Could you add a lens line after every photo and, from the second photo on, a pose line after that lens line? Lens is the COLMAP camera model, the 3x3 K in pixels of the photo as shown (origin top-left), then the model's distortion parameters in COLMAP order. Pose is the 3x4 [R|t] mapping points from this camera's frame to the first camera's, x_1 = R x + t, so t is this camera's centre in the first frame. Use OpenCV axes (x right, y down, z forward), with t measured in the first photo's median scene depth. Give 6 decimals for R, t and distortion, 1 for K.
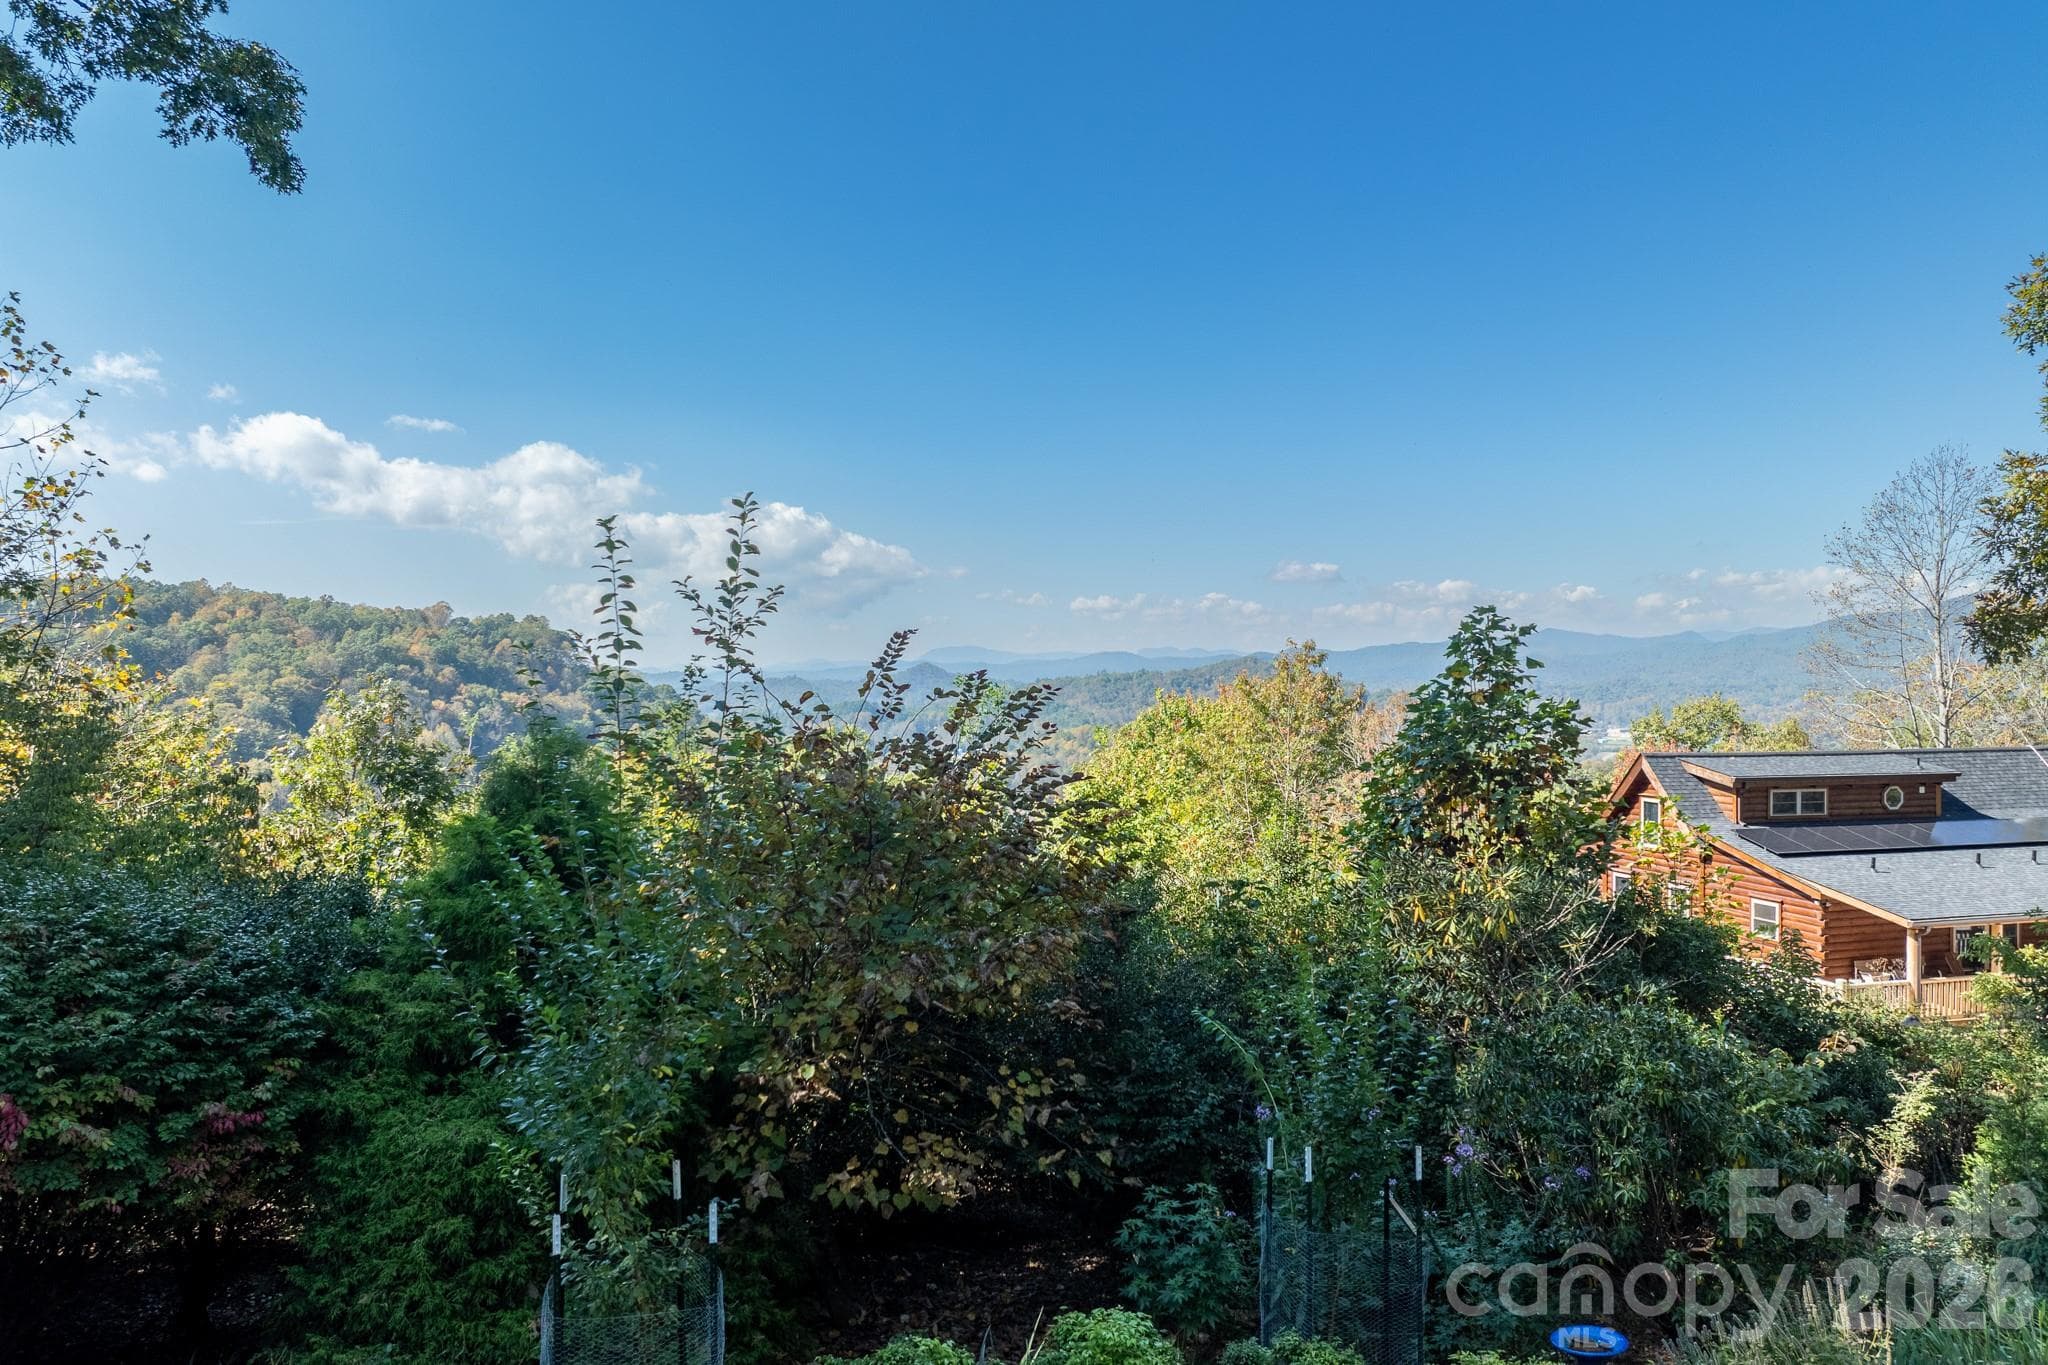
lens RADIAL K [[1571.9, 0, 1024.0], [0, 1571.9, 682.5], [0, 0, 1]] dist [-0.072839, 0.051125]
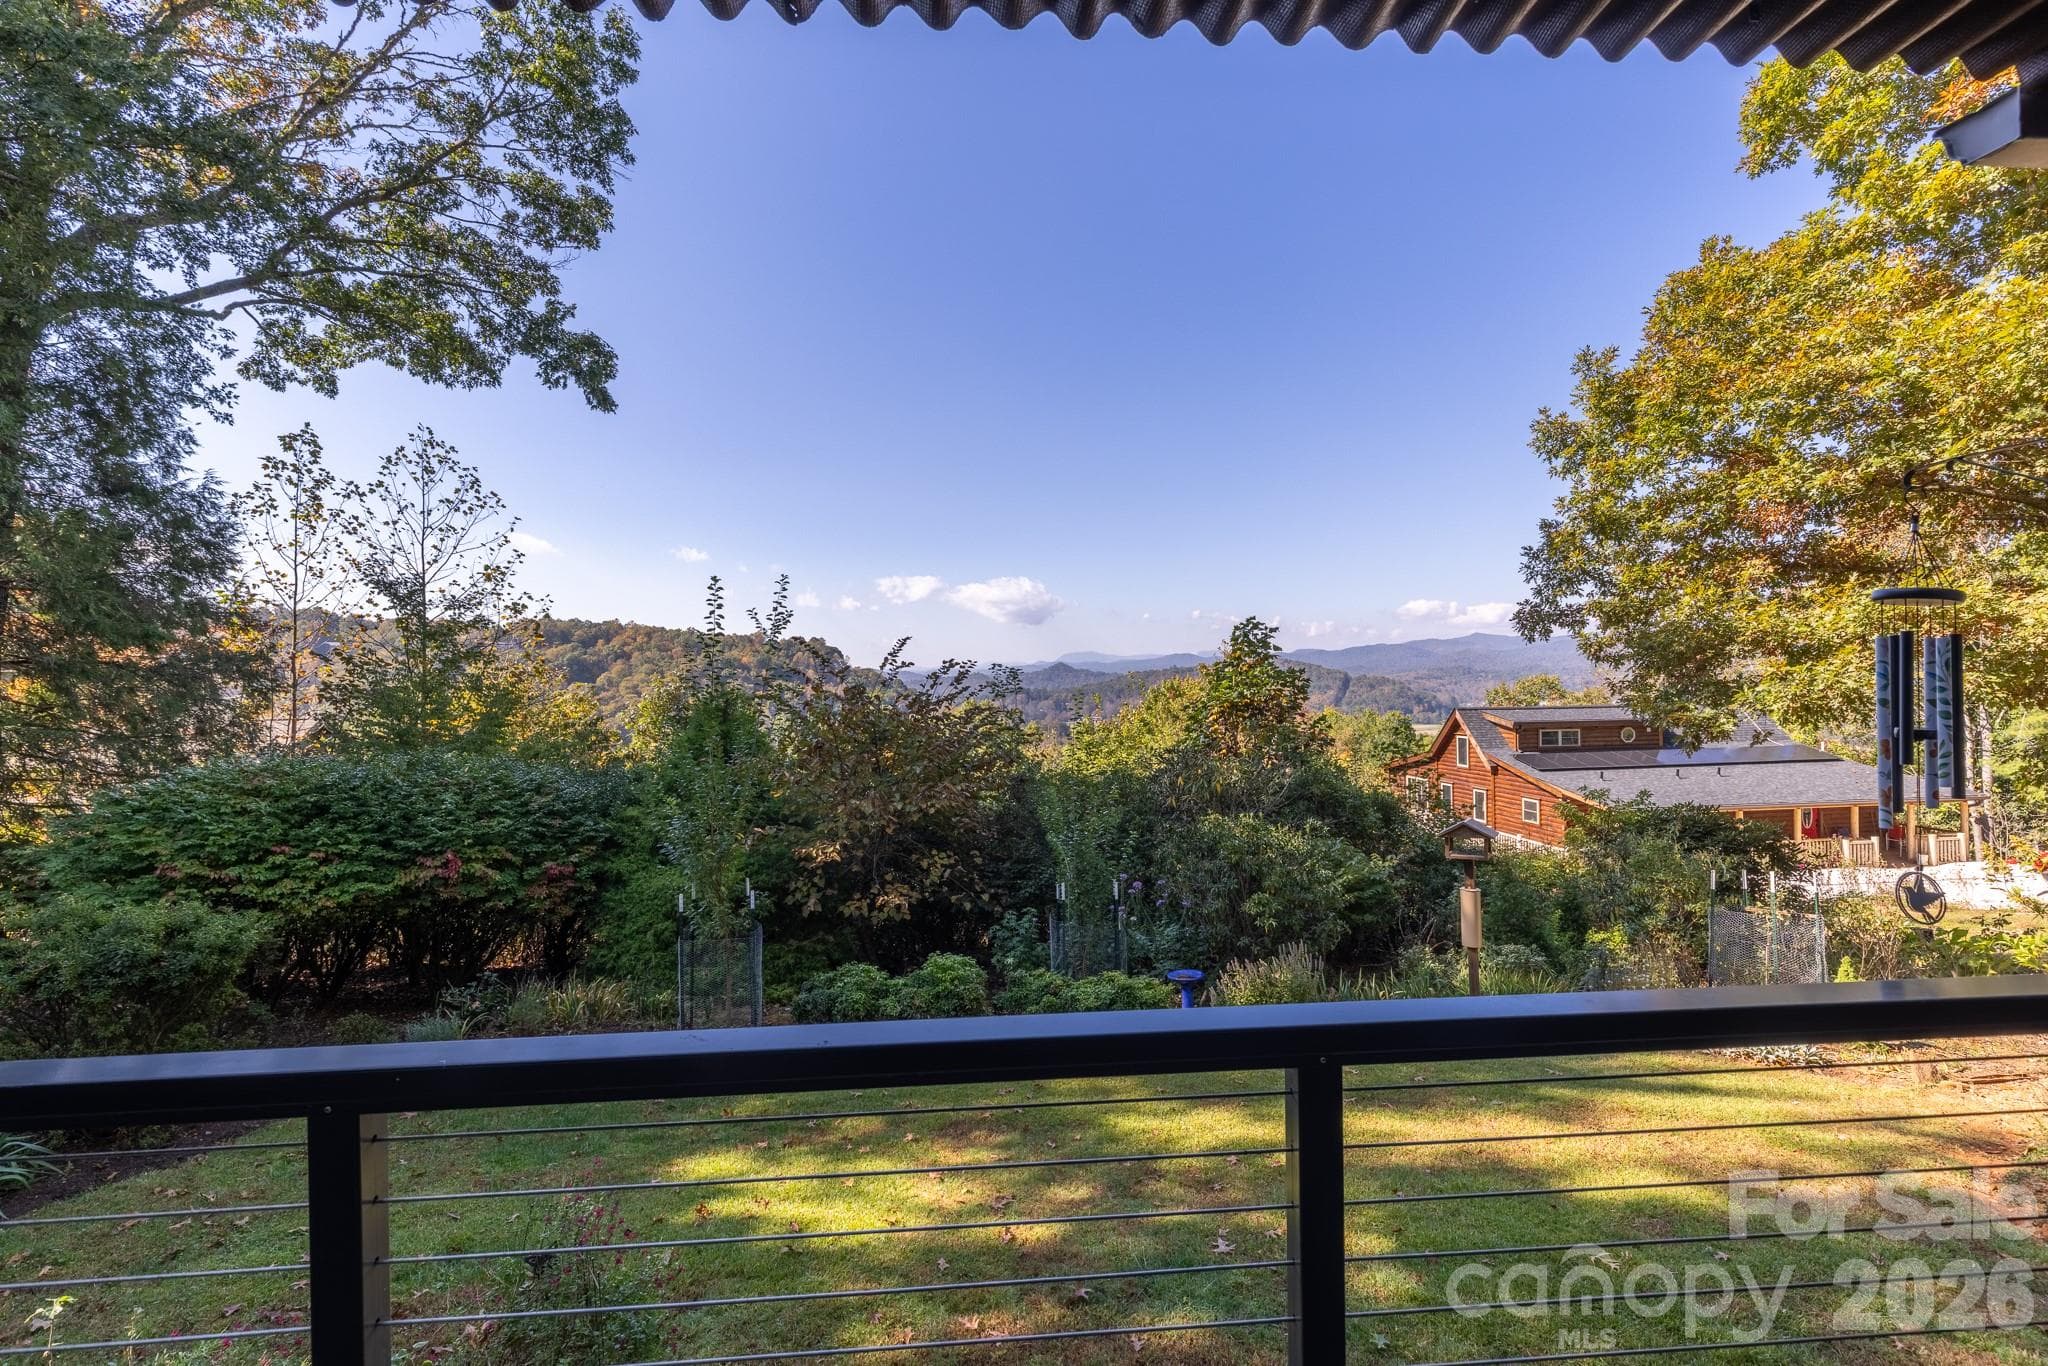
lens RADIAL K [[999.2, 0, 1021.6], [0, 999.2, 675.2], [0, 0, 1]] dist [0.021602, -0.005335]
pose [[0.993979, -0.016020, -0.108393, 0.159010], [0.015974, 0.999872, -0.001293, 0.015711], [0.108400, -0.000446, 0.994107, -0.177018]]
